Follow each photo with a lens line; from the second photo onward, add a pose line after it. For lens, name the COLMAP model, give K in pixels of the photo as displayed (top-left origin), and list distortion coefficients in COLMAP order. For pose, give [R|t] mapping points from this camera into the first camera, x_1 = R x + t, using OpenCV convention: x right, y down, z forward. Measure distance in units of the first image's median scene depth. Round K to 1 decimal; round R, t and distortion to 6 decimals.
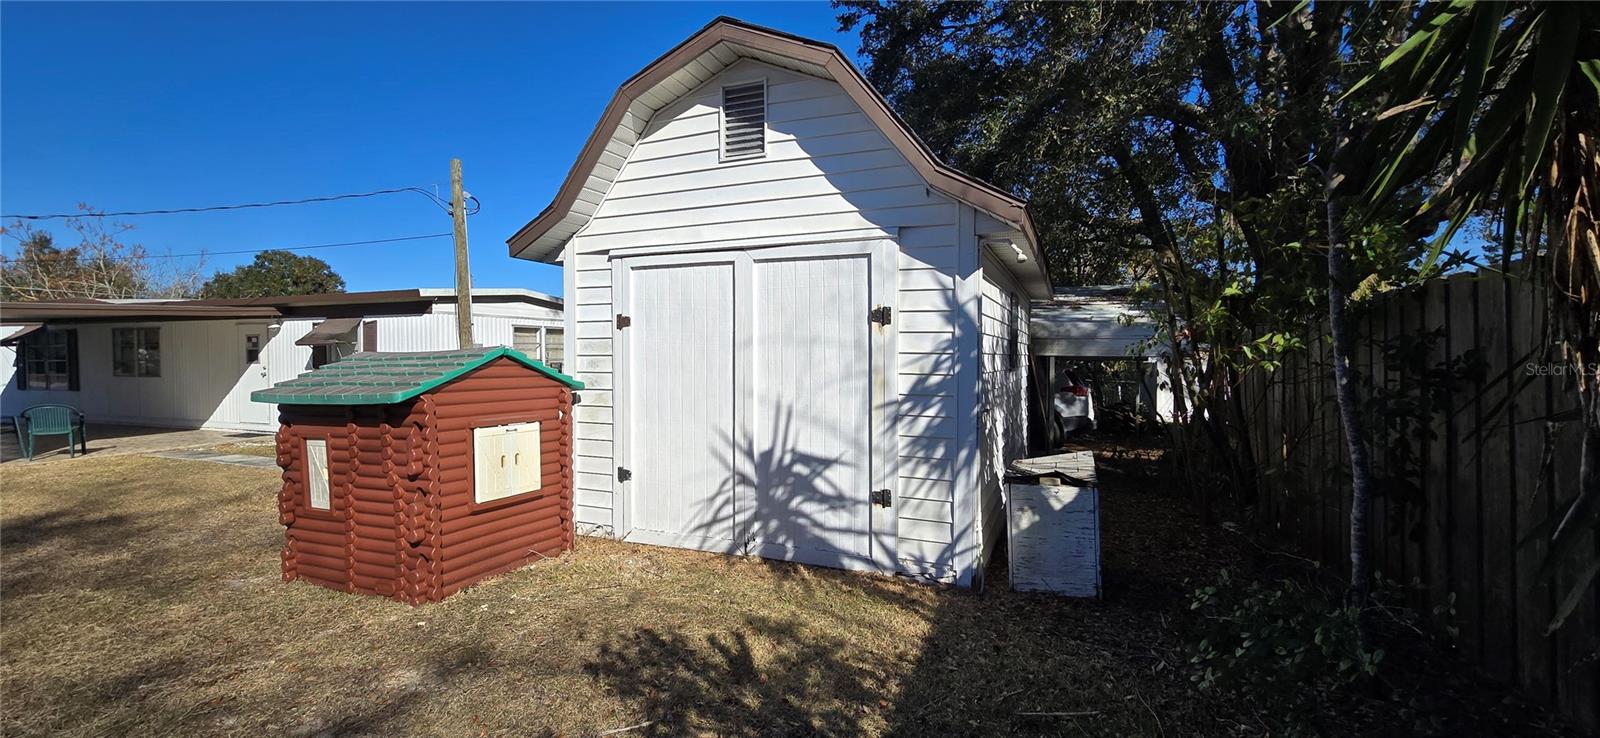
lens RADIAL K [[655.4, 0, 806.3], [0, 655.4, 358.2], [0, 0, 1]] dist [0.000356, 0.000430]
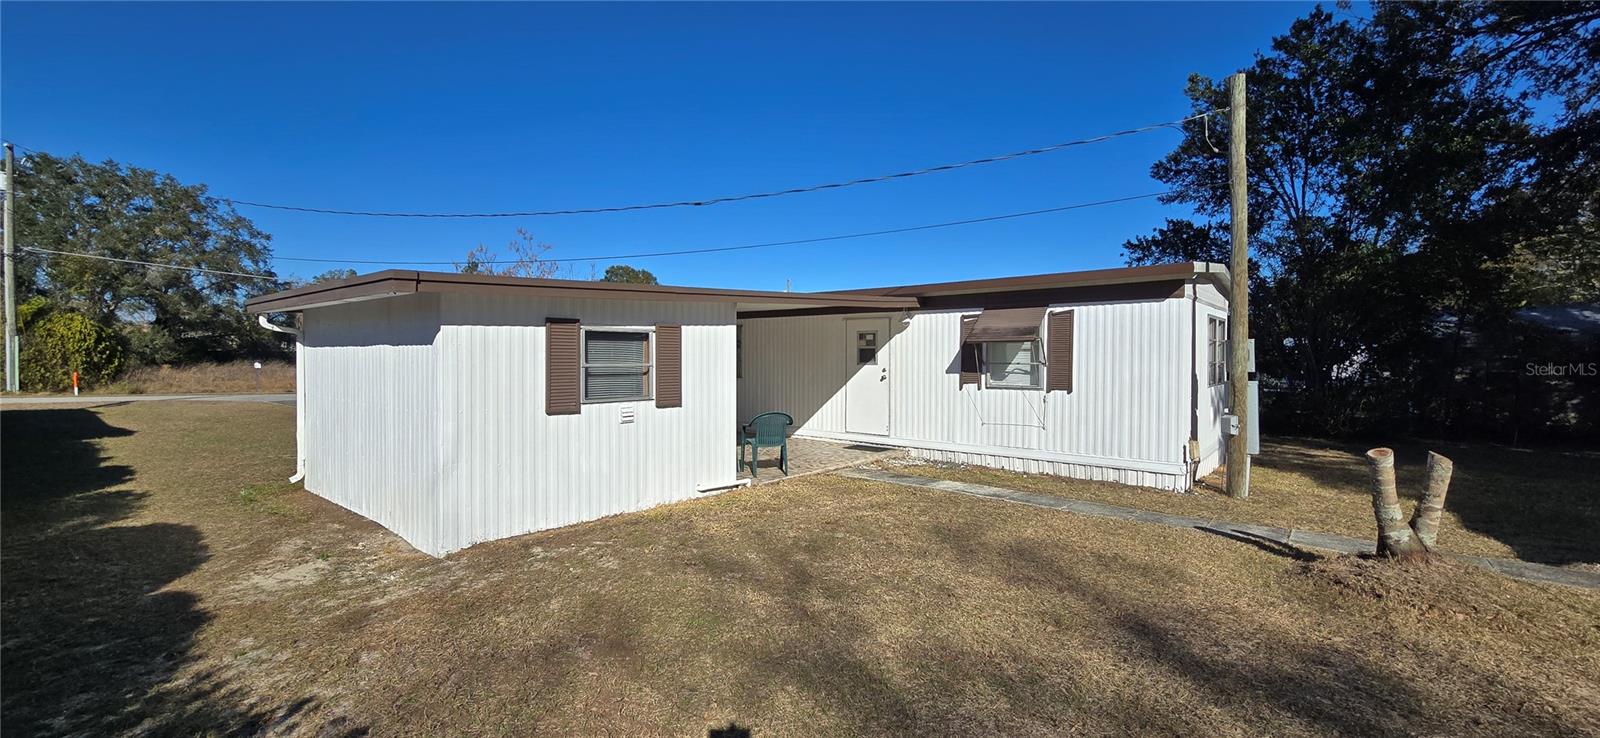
lens RADIAL K [[646.7, 0, 800.0], [0, 646.7, 369.0], [0, 0, 1]] dist [-0.015175, 0.006754]
pose [[0.940876, 0.013489, -0.338482, -0.663175], [-0.009815, 0.999873, 0.012562, 0.004229], [0.338609, -0.008497, 0.940889, 0.177524]]
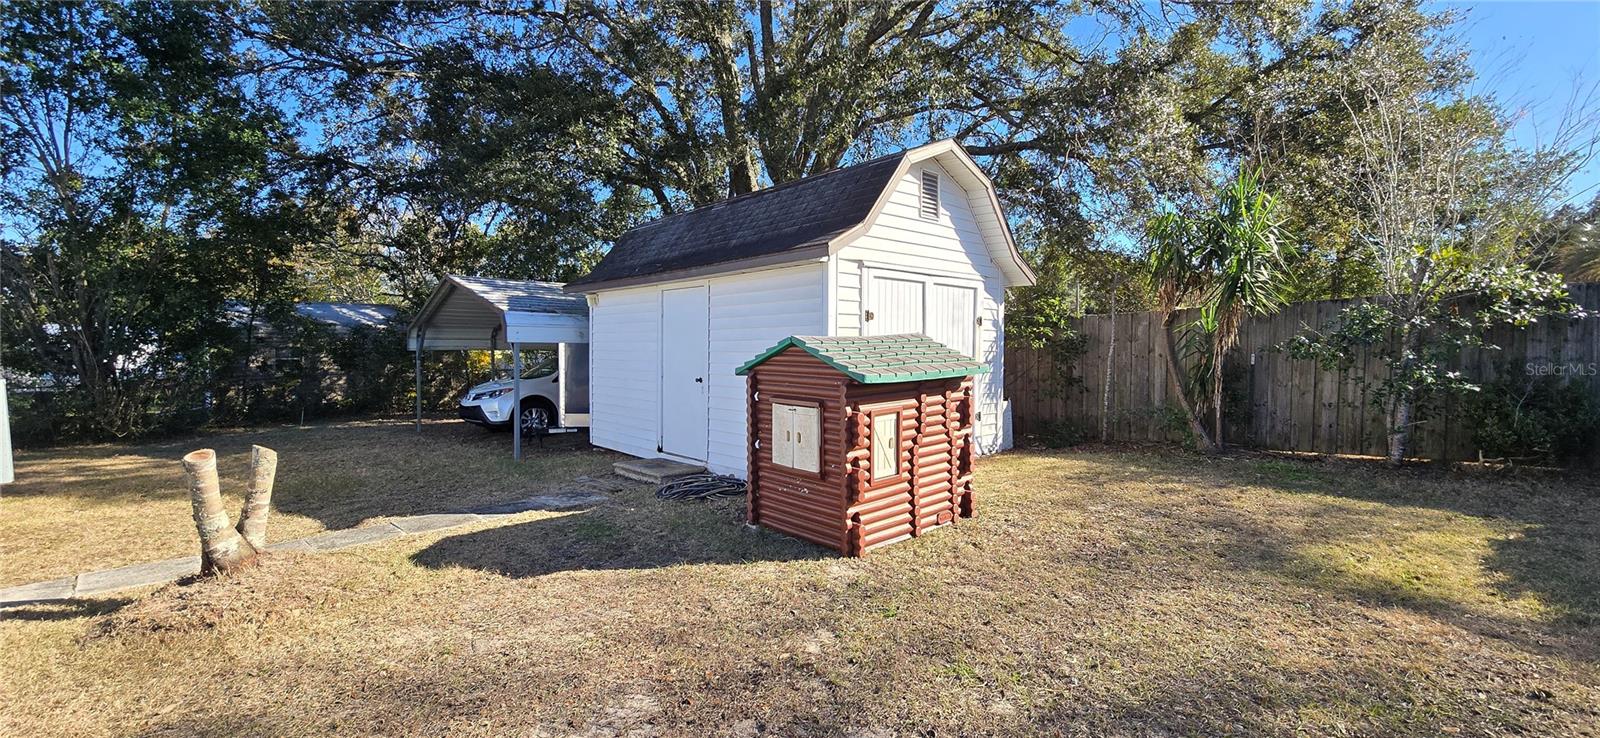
lens RADIAL K [[655.4, 0, 806.3], [0, 655.4, 358.2], [0, 0, 1]] dist [0.000356, 0.000430]
pose [[0.398665, -0.014885, 0.916976, -0.647541], [0.010353, 0.999878, 0.011730, 0.005065], [-0.917038, 0.004817, 0.398770, 0.246700]]
